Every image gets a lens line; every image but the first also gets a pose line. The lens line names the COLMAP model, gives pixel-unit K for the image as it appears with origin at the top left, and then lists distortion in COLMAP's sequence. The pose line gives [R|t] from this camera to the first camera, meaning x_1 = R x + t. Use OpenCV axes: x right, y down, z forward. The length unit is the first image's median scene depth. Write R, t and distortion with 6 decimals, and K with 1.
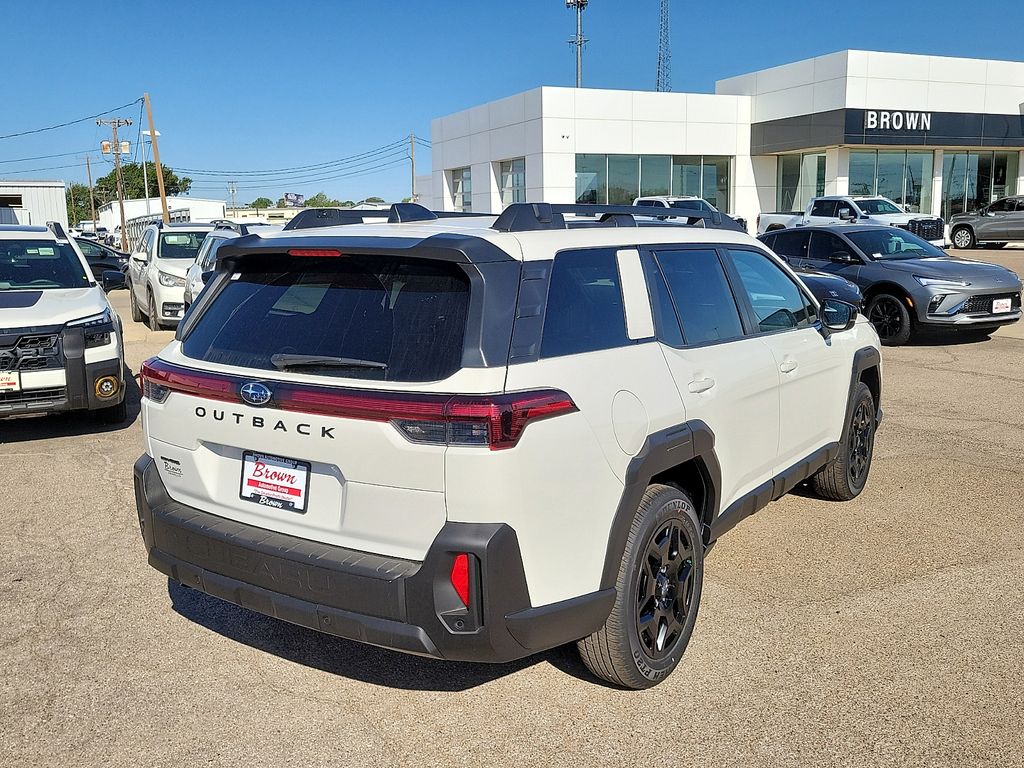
lens RADIAL K [[950.5, 0, 497.7], [0, 950.5, 361.0], [0, 0, 1]] dist [0.053172, 0.000000]
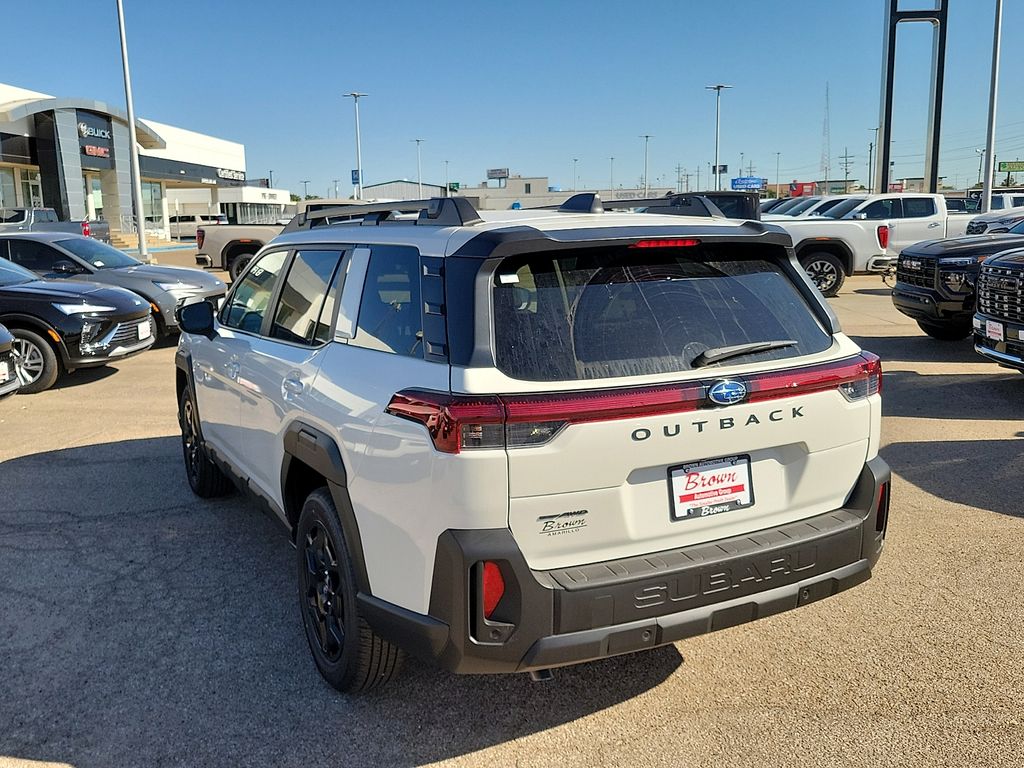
lens RADIAL K [[950.5, 0, 489.8], [0, 950.5, 349.2], [0, 0, 1]] dist [0.053172, 0.000000]
pose [[0.454350, -0.114798, 0.883395, -1.122944], [0.138902, 0.988662, 0.057037, -0.088673], [-0.879927, 0.096790, 0.465145, 0.733310]]
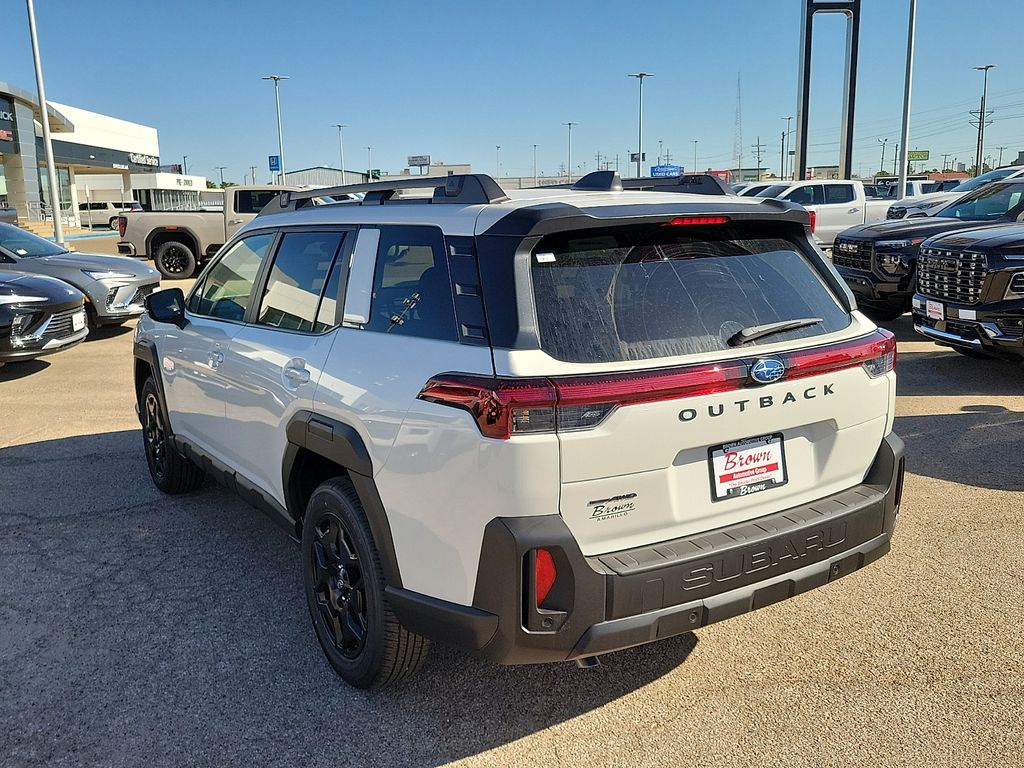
lens RADIAL K [[950.5, 0, 503.4], [0, 950.5, 359.3], [0, 0, 1]] dist [0.053172, 0.000000]
pose [[0.365712, -0.142346, 0.919779, -1.141193], [0.148020, 0.984553, 0.093516, -0.096409], [-0.918882, 0.101946, 0.381133, 0.842406]]
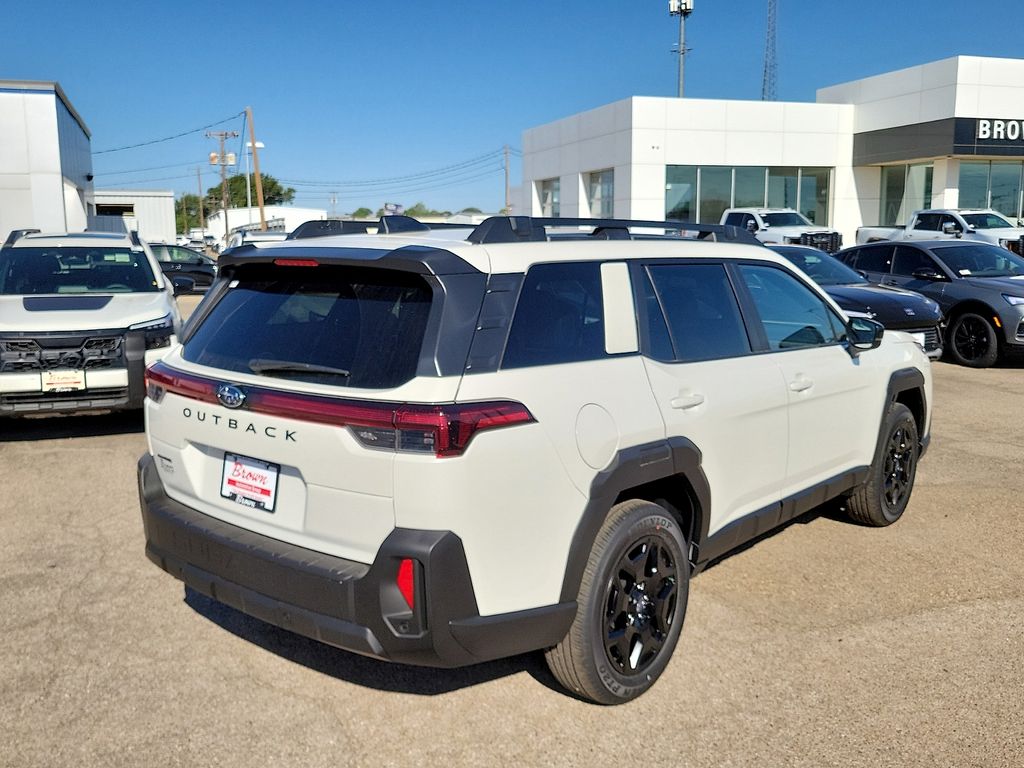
lens RADIAL K [[959.8, 0, 491.8], [0, 959.8, 361.8], [0, 0, 1]] dist [0.041107, 0.000000]
pose [[0.993697, 0.024349, -0.109423, 0.137903], [-0.025578, 0.999624, -0.009842, -0.000611], [0.109142, 0.012579, 0.993947, -0.015717]]
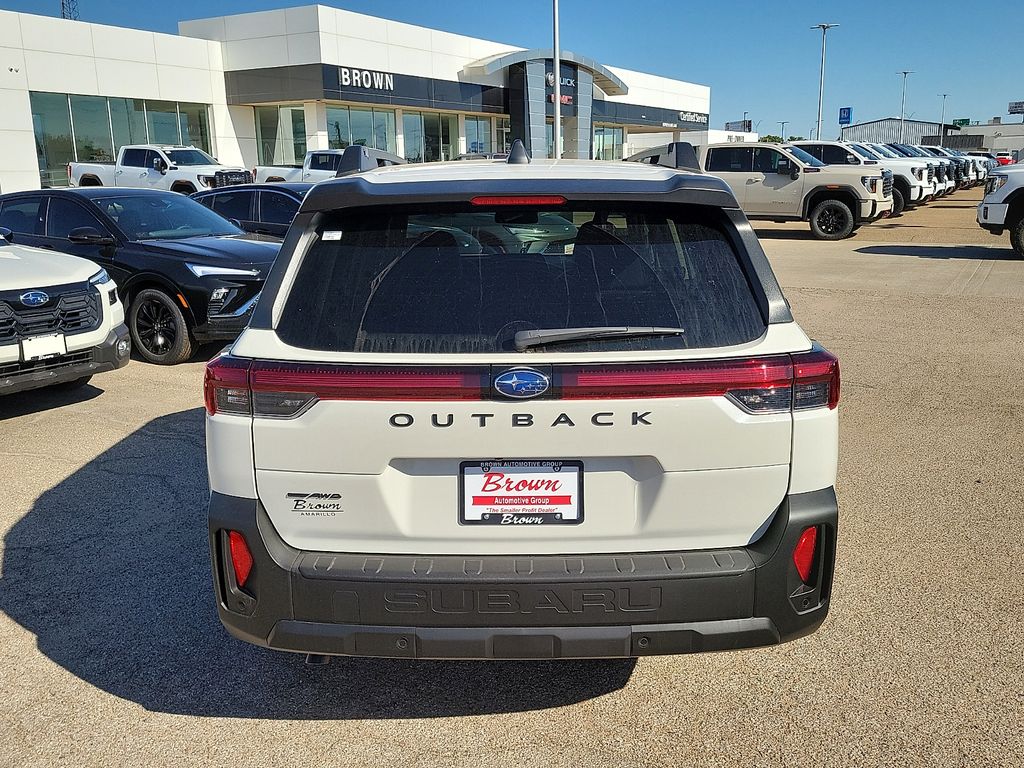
lens RADIAL K [[950.5, 0, 509.9], [0, 950.5, 358.6], [0, 0, 1]] dist [0.053172, 0.000000]
pose [[0.817342, -0.107545, 0.566026, -0.665920], [0.082493, 0.994147, 0.069768, -0.039267], [-0.570216, -0.010331, 0.821430, 0.354252]]
